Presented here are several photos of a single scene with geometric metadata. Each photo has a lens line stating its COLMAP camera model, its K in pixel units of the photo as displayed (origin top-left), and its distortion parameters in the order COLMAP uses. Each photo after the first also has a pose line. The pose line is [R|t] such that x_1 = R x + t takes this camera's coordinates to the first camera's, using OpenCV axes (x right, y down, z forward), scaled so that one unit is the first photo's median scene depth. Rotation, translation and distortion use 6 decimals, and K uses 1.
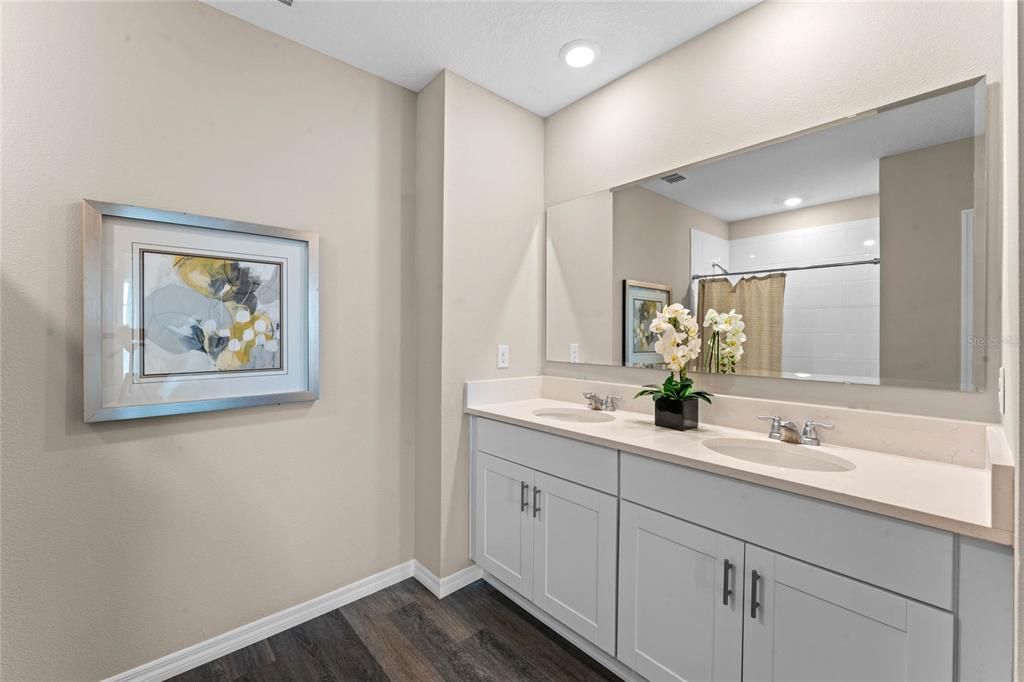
lens RADIAL K [[426.6, 0, 513.0], [0, 426.6, 336.9], [0, 0, 1]] dist [-0.000852, -0.000525]
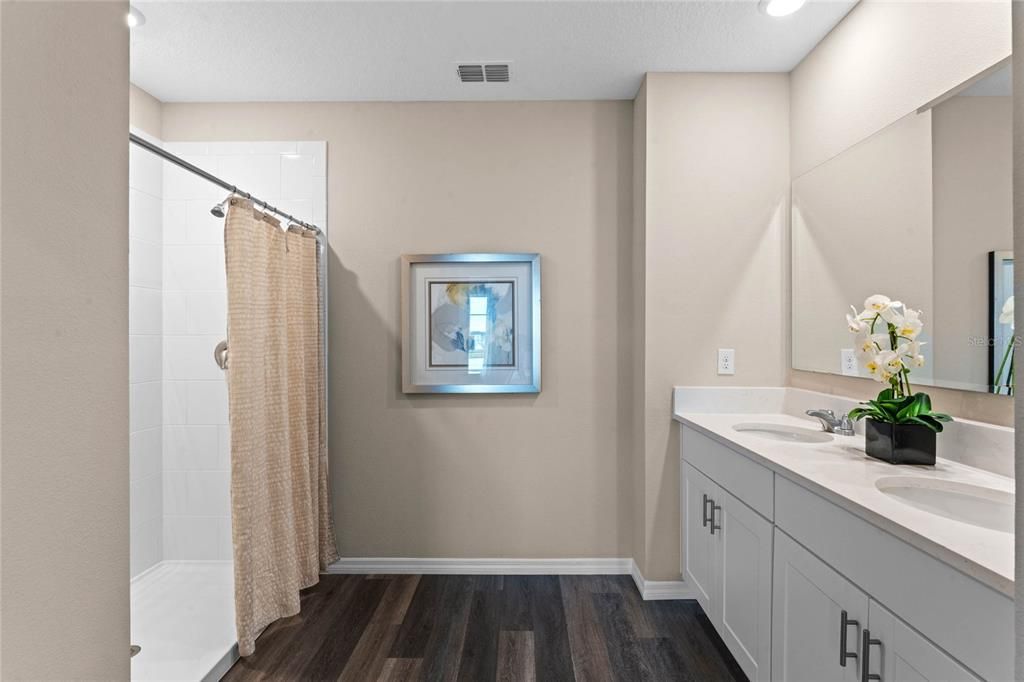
lens RADIAL K [[507.3, 0, 520.0], [0, 507.3, 344.4], [0, 0, 1]] dist [-0.005128, -0.000950]
pose [[0.735490, 0.002879, -0.677529, 0.477307], [-0.000569, 0.999993, 0.003631, 0.007622], [0.677535, -0.002285, 0.735487, -0.086089]]
